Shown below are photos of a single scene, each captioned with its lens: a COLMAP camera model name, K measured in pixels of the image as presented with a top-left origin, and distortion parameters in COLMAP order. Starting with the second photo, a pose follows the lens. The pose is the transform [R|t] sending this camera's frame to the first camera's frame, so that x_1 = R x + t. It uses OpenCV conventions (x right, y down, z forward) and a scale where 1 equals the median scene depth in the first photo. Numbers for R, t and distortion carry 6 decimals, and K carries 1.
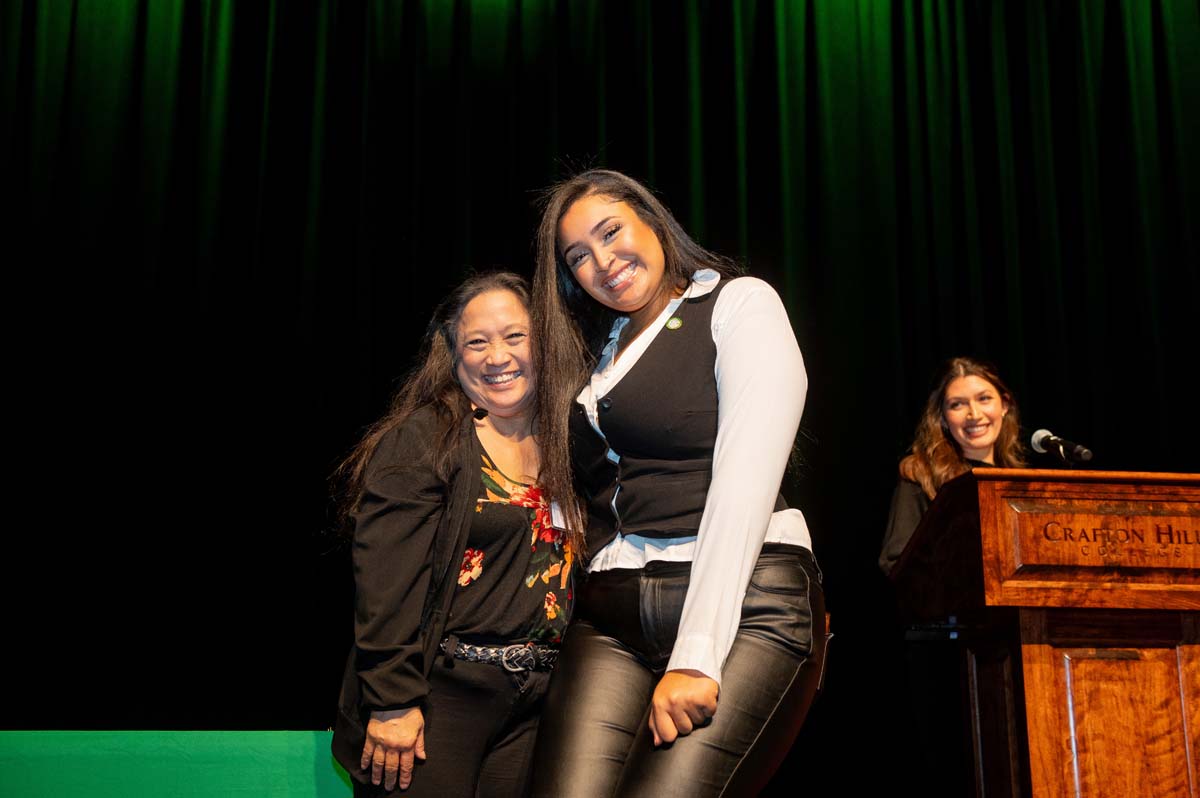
lens RADIAL K [[1751.0, 0, 597.1], [0, 1751.0, 398.4], [0, 0, 1]] dist [0.154850, 0.000000]
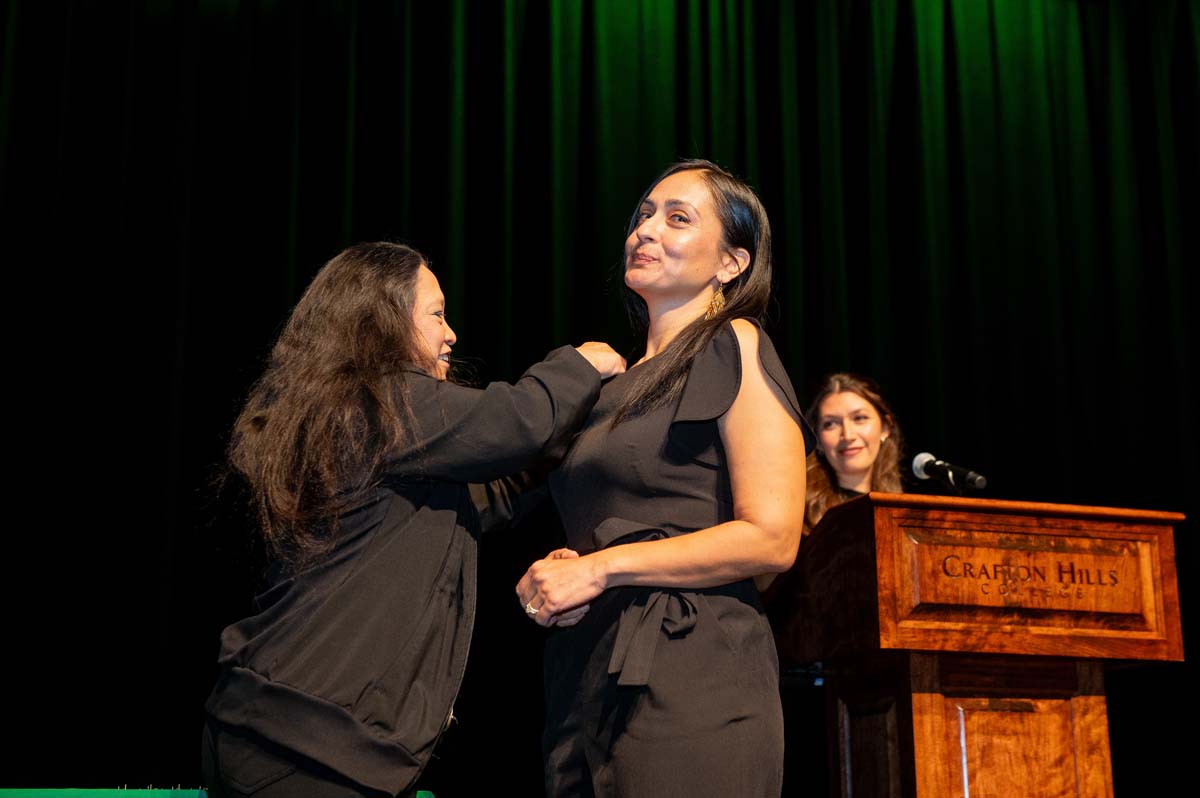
lens RADIAL K [[1921.1, 0, 586.6], [0, 1921.1, 397.1], [0, 0, 1]] dist [0.154727, 0.000000]
pose [[0.982815, 0.043775, 0.179325, -0.101076], [-0.041400, 0.998999, -0.016969, 0.014094], [-0.179888, 0.009253, 0.983644, 0.074589]]
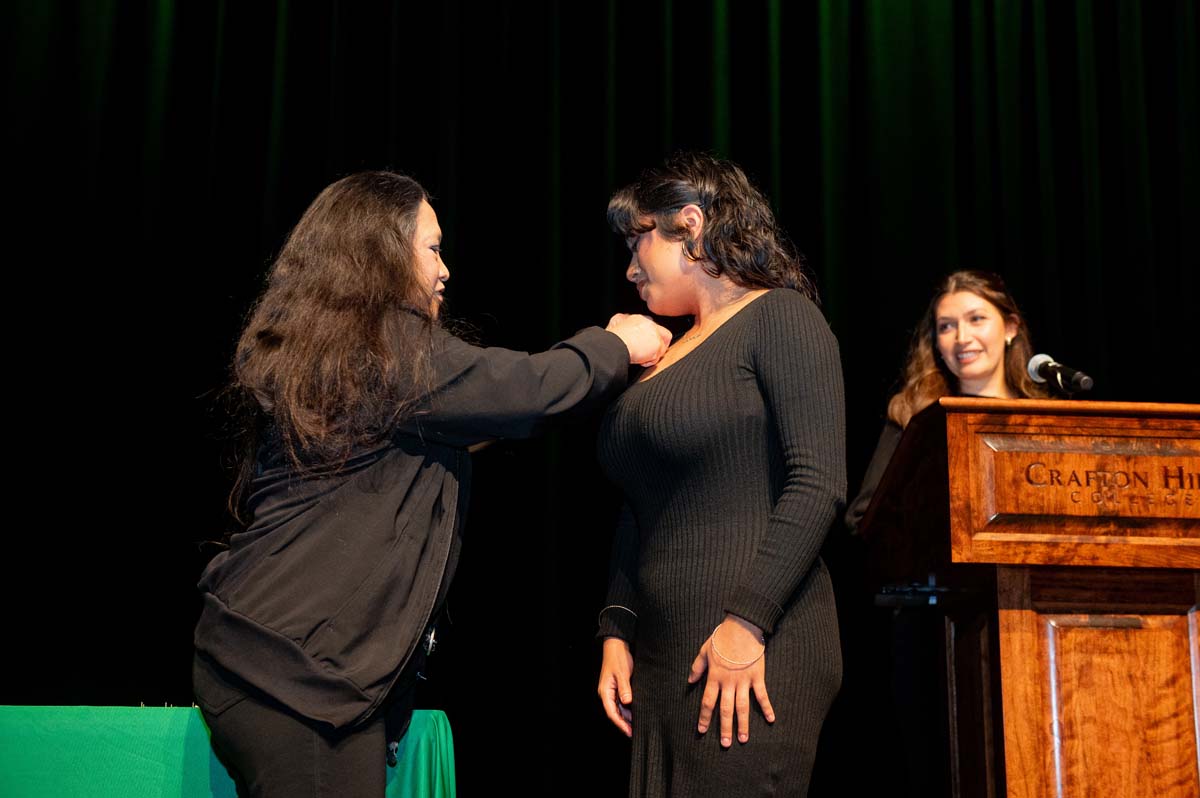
lens RADIAL K [[1939.3, 0, 609.0], [0, 1939.3, 412.6], [0, 0, 1]] dist [0.156325, 0.000000]
pose [[0.998809, 0.002873, -0.048711, 0.101567], [-0.001332, 0.999498, 0.031649, 0.017679], [0.048777, -0.031546, 0.998311, 0.077947]]
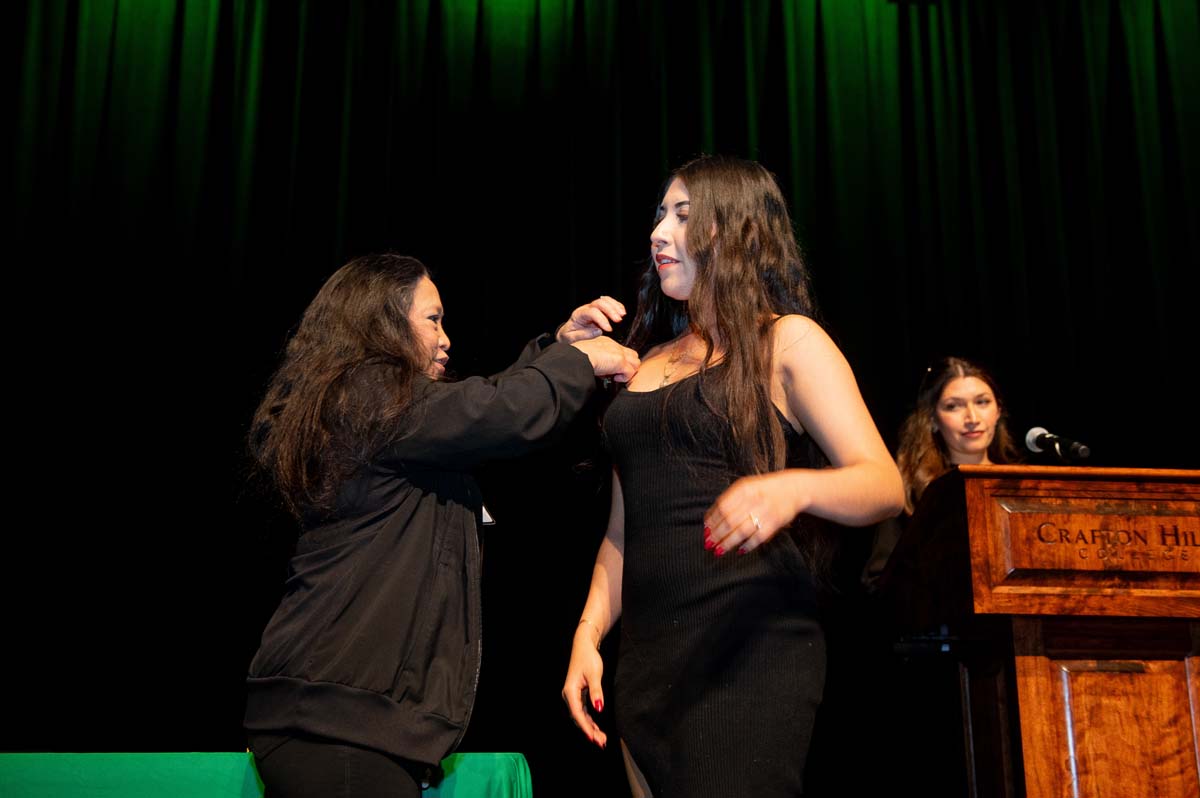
lens RADIAL K [[1574.0, 0, 605.7], [0, 1574.0, 402.0], [0, 0, 1]] dist [0.128216, 0.000000]
pose [[0.999361, -0.007250, -0.035002, 0.056585], [0.006264, 0.999583, -0.028193, 0.028772], [0.035192, 0.027955, 0.998990, 0.160615]]
